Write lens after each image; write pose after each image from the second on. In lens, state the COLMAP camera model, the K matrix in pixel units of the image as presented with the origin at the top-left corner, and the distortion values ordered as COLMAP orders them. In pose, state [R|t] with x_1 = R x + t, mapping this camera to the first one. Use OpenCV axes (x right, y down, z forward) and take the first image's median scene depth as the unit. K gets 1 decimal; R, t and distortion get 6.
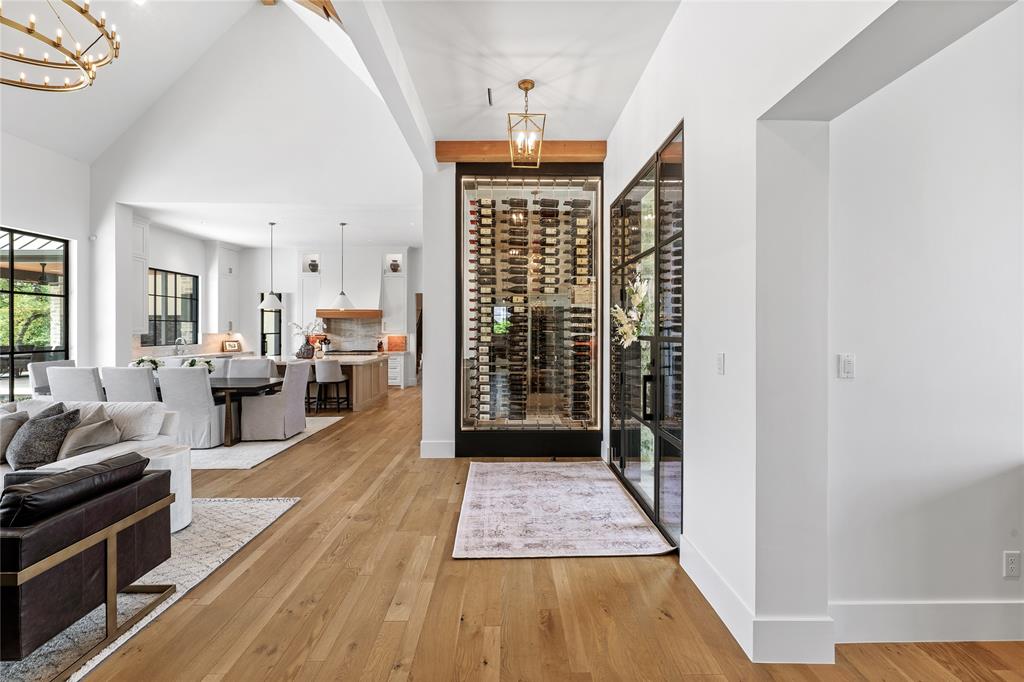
lens RADIAL K [[440.8, 0, 515.0], [0, 440.8, 331.3], [0, 0, 1]] dist [0.004204, 0.000068]
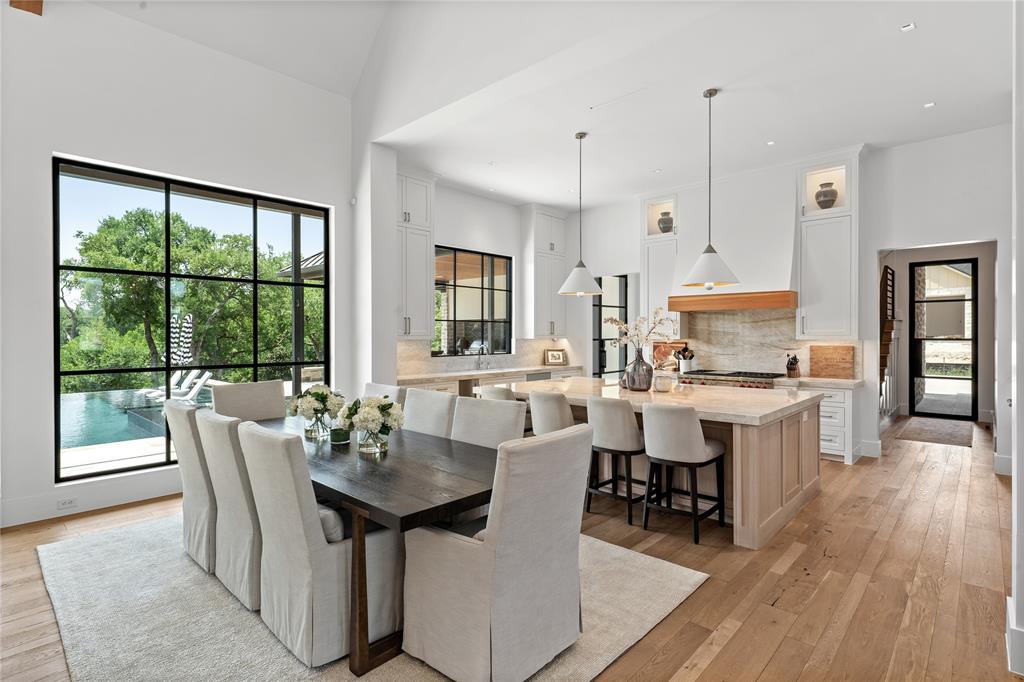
lens RADIAL K [[512.4, 0, 515.8], [0, 512.4, 334.2], [0, 0, 1]] dist [0.003372, 0.000376]
pose [[0.723863, -0.002143, -0.689941, -0.140402], [0.000877, 0.999997, -0.002185, -0.000313], [0.689943, 0.000976, 0.723863, 0.390470]]
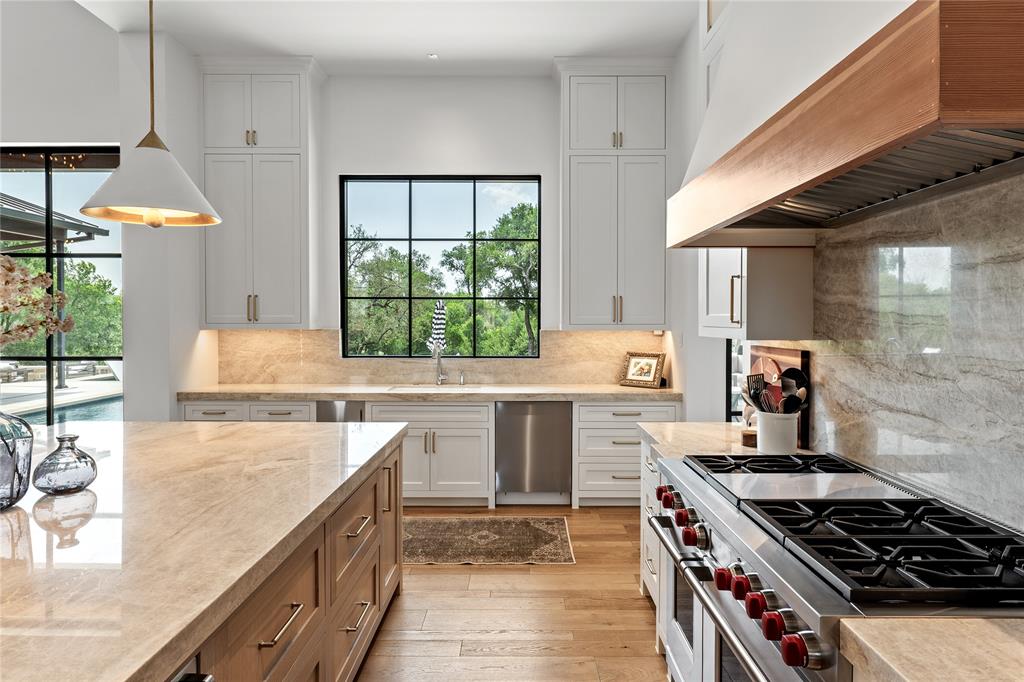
lens RADIAL K [[567.4, 0, 502.8], [0, 567.4, 321.2], [0, 0, 1]] dist [-0.003004, -0.000283]
pose [[-0.049408, -0.000362, -0.998779, -0.221787], [-0.000758, 1.000000, -0.000325, -0.002335], [0.998778, 0.000741, -0.049408, 0.938214]]
